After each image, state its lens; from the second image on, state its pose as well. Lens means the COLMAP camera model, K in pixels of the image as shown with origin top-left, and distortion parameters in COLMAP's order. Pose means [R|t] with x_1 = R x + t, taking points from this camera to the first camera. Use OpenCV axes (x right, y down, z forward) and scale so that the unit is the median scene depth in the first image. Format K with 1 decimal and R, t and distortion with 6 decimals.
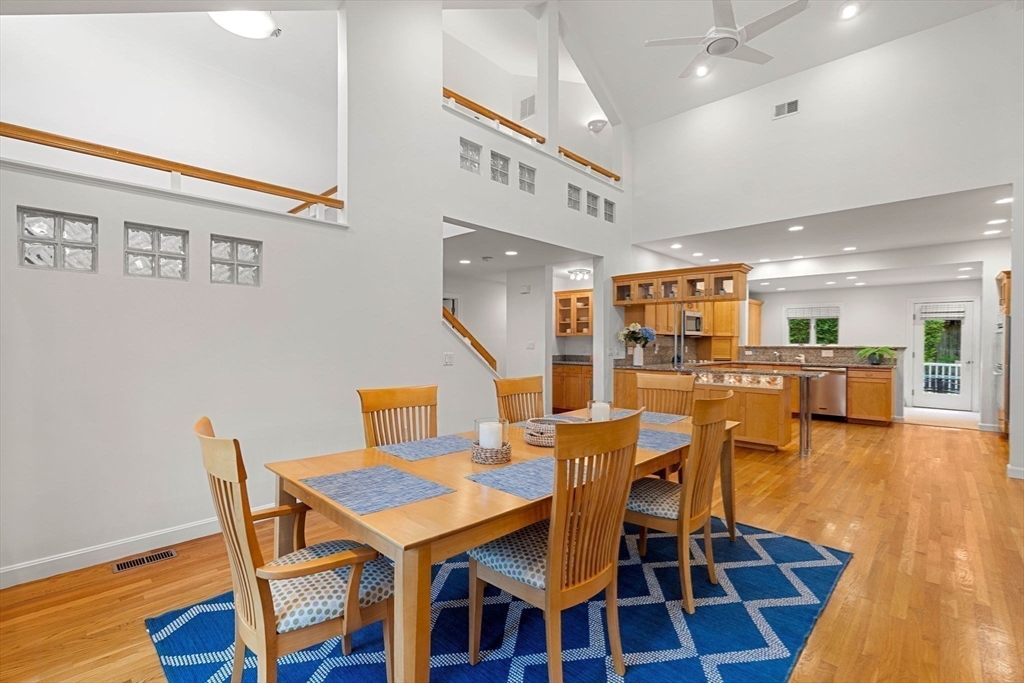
lens RADIAL K [[455.2, 0, 512.0], [0, 455.2, 341.5], [0, 0, 1]] dist [-0.001384, -0.000080]
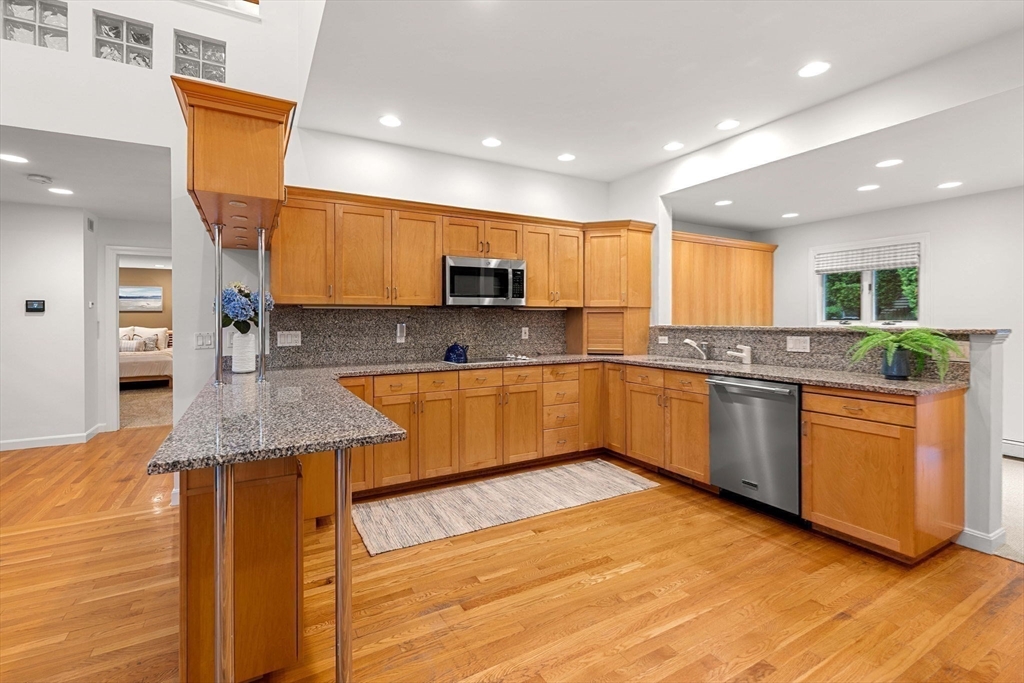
lens RADIAL K [[464.0, 0, 513.0], [0, 464.0, 322.8], [0, 0, 1]] dist [-0.000963, -0.000225]
pose [[0.954701, -0.005510, -0.297515, 0.687449], [0.008098, 0.999939, 0.007468, 0.001280], [0.297456, -0.009539, 0.954688, 0.619557]]
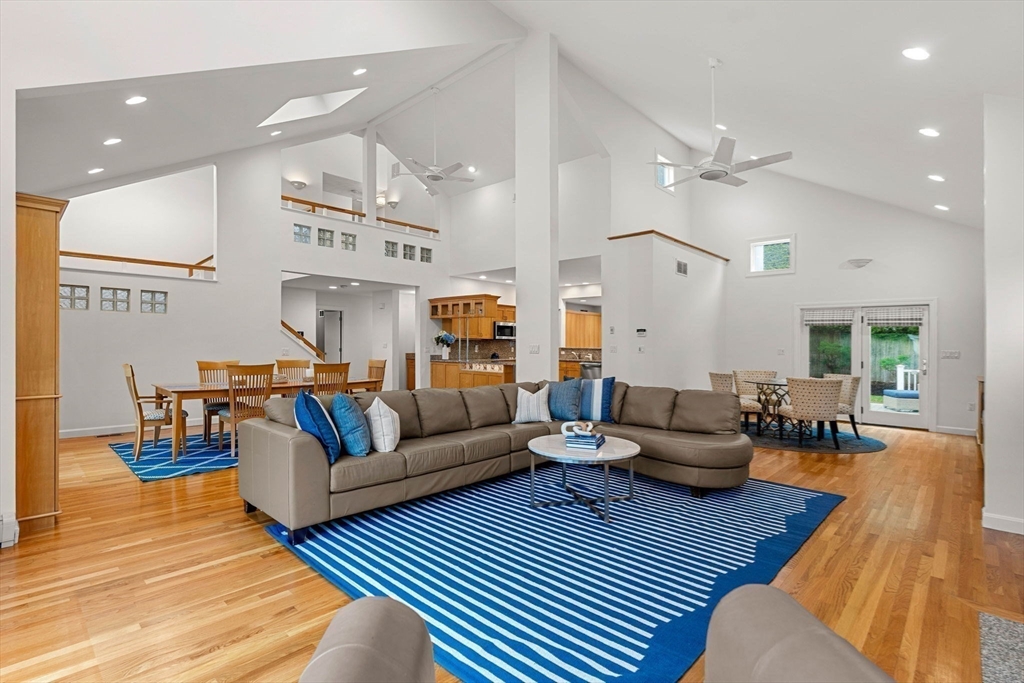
lens RADIAL K [[491.7, 0, 511.5], [0, 491.7, 346.7], [0, 0, 1]] dist [0.001494, 0.000203]
pose [[0.999972, 0.007308, -0.001295, 0.495784], [-0.007302, 0.999965, 0.004155, 0.002839], [0.001325, -0.004146, 0.999991, -0.599587]]
